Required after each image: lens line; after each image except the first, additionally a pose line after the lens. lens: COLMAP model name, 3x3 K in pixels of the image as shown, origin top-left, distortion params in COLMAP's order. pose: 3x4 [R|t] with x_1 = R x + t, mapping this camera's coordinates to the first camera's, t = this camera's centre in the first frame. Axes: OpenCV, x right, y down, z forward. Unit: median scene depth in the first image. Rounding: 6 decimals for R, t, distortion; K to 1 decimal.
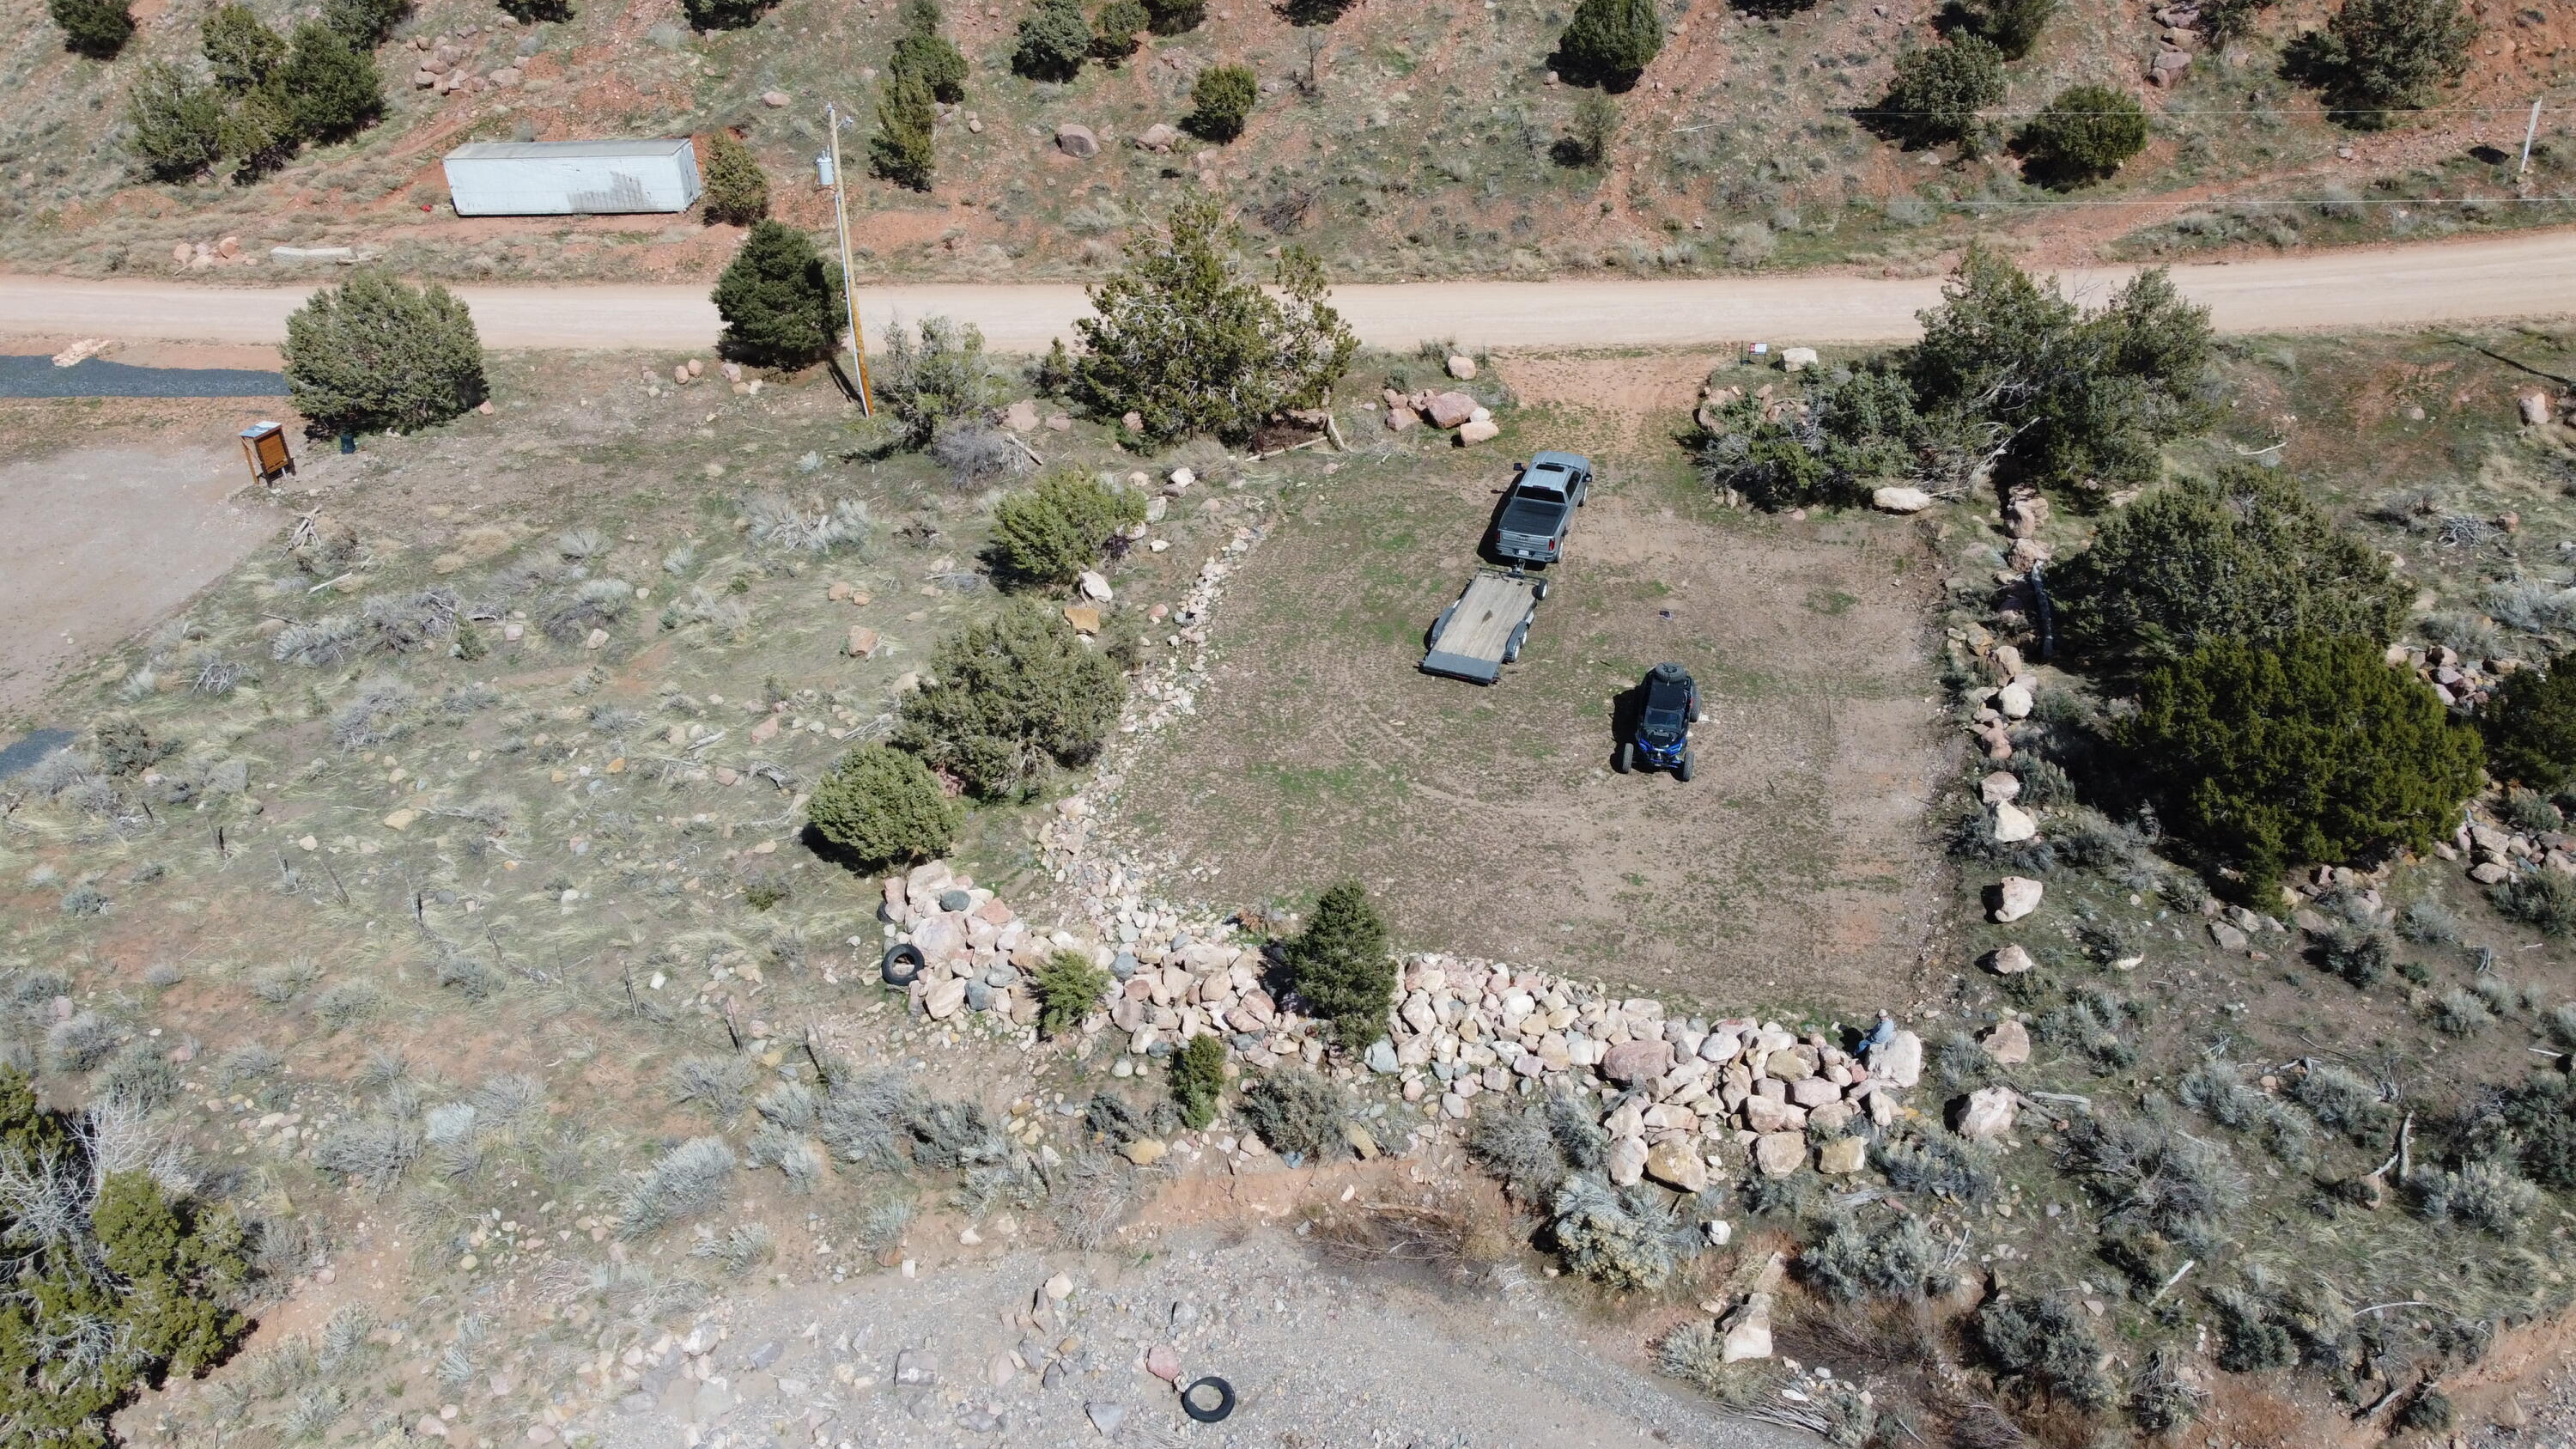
lens RADIAL K [[1954.0, 0, 1275.8], [0, 1954.0, 719.1], [0, 0, 1]] dist [0.000003, -0.008947]
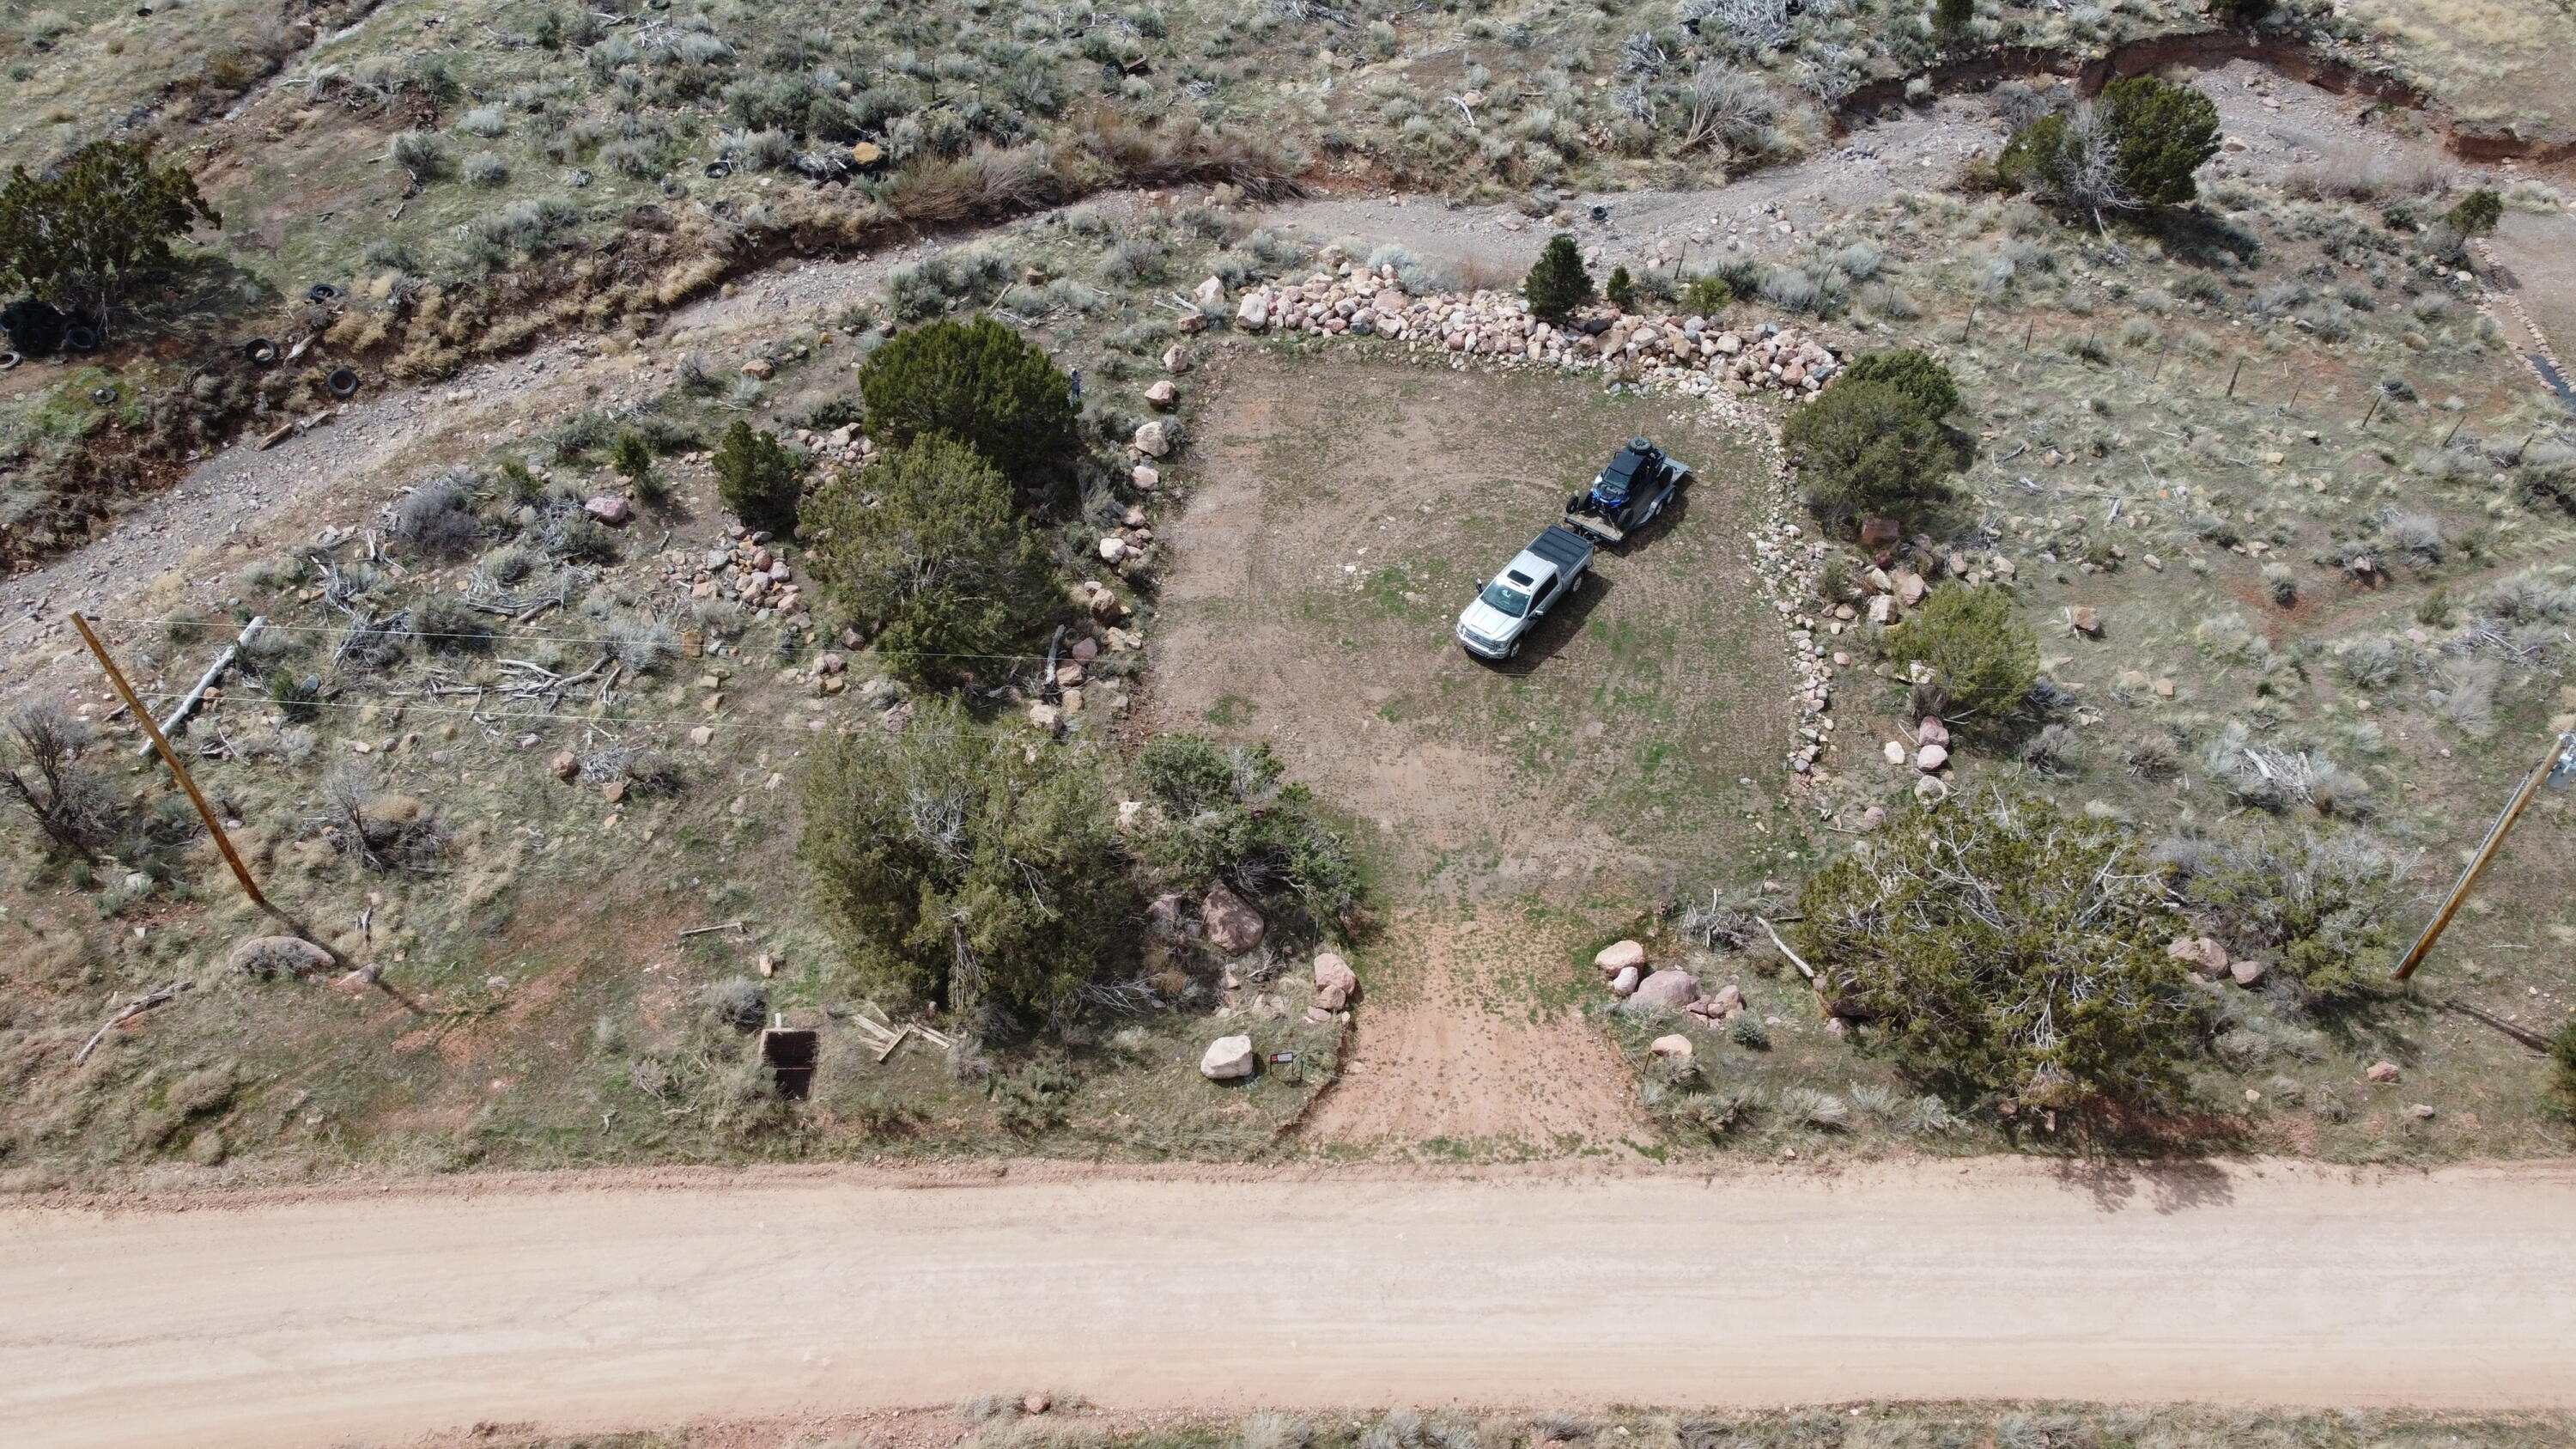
lens RADIAL K [[1954.0, 0, 1278.6], [0, 1954.0, 706.4], [0, 0, 1]] dist [0.000003, -0.008947]
pose [[-0.988792, 0.118756, -0.090481, 0.352695], [-0.069575, 0.169684, 0.983040, -1.101285], [0.132095, 0.978317, -0.159519, 1.165605]]
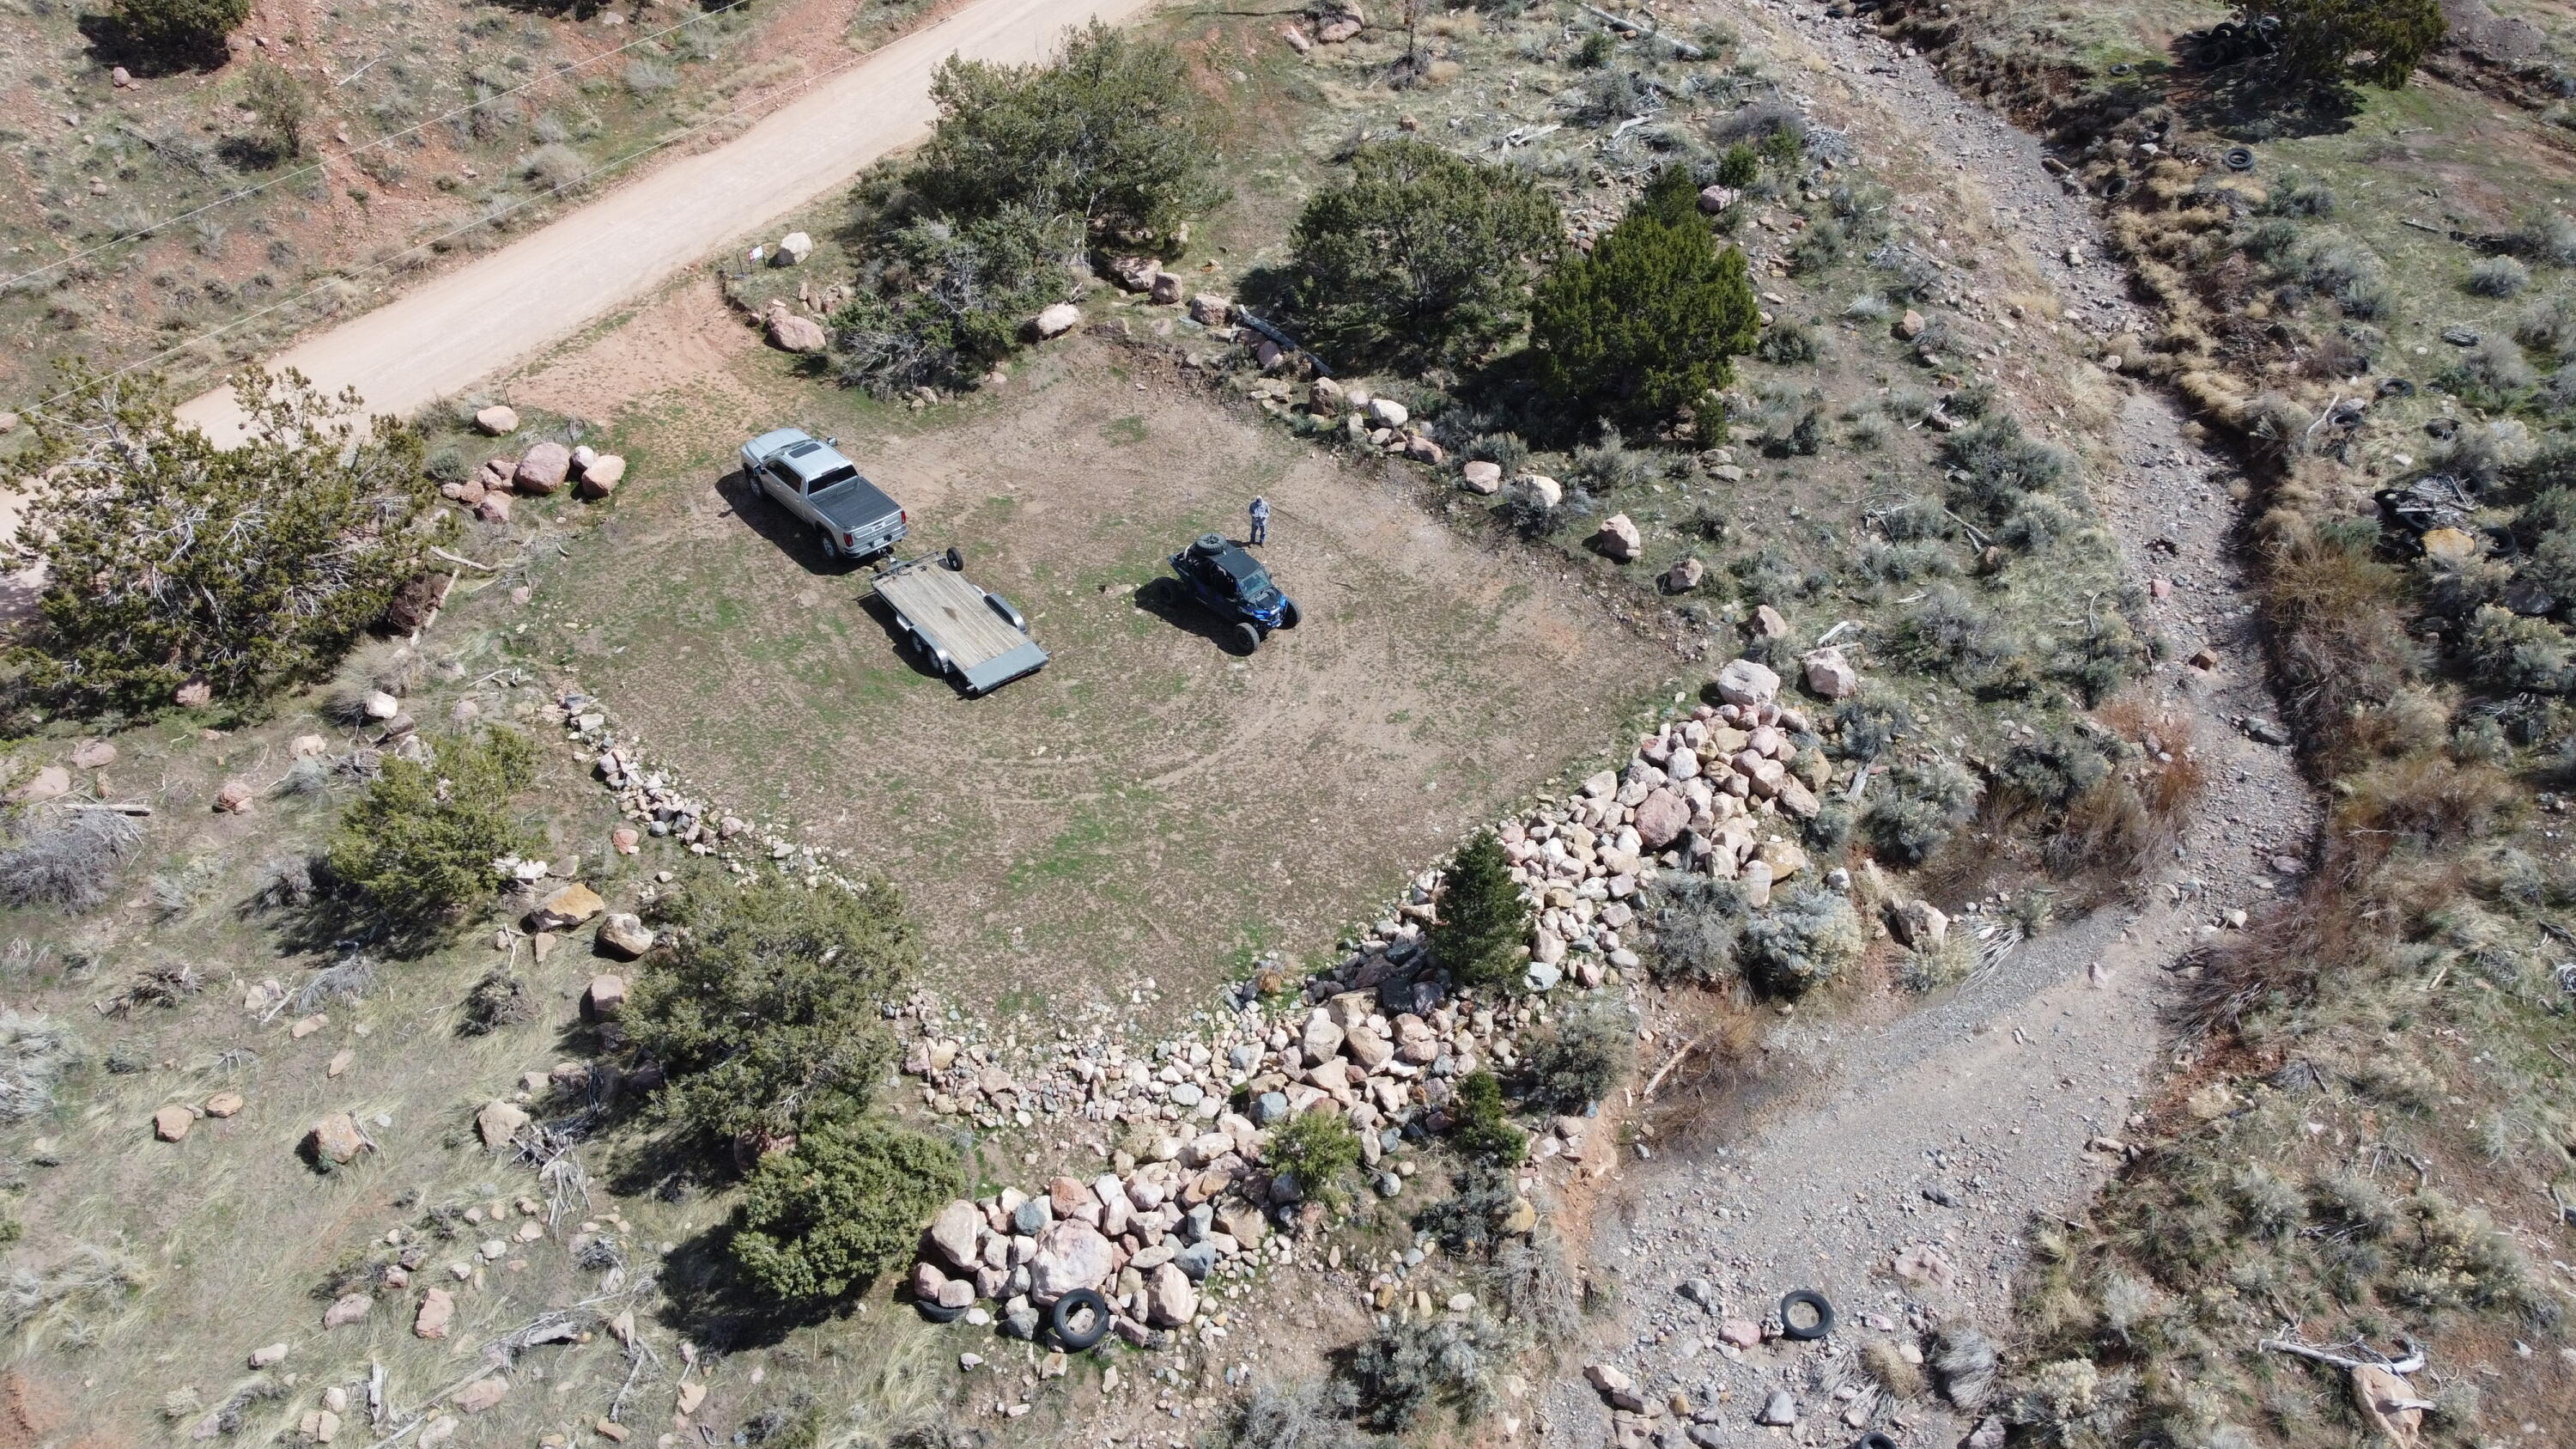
lens RADIAL K [[1954.0, 0, 1279.6], [0, 1954.0, 715.7], [0, 0, 1]] dist [0.000003, -0.008947]
pose [[0.498256, -0.540788, 0.677709, -0.421104], [0.481493, 0.822620, 0.302425, -0.201578], [-0.721045, 0.175627, 0.670261, 0.308445]]
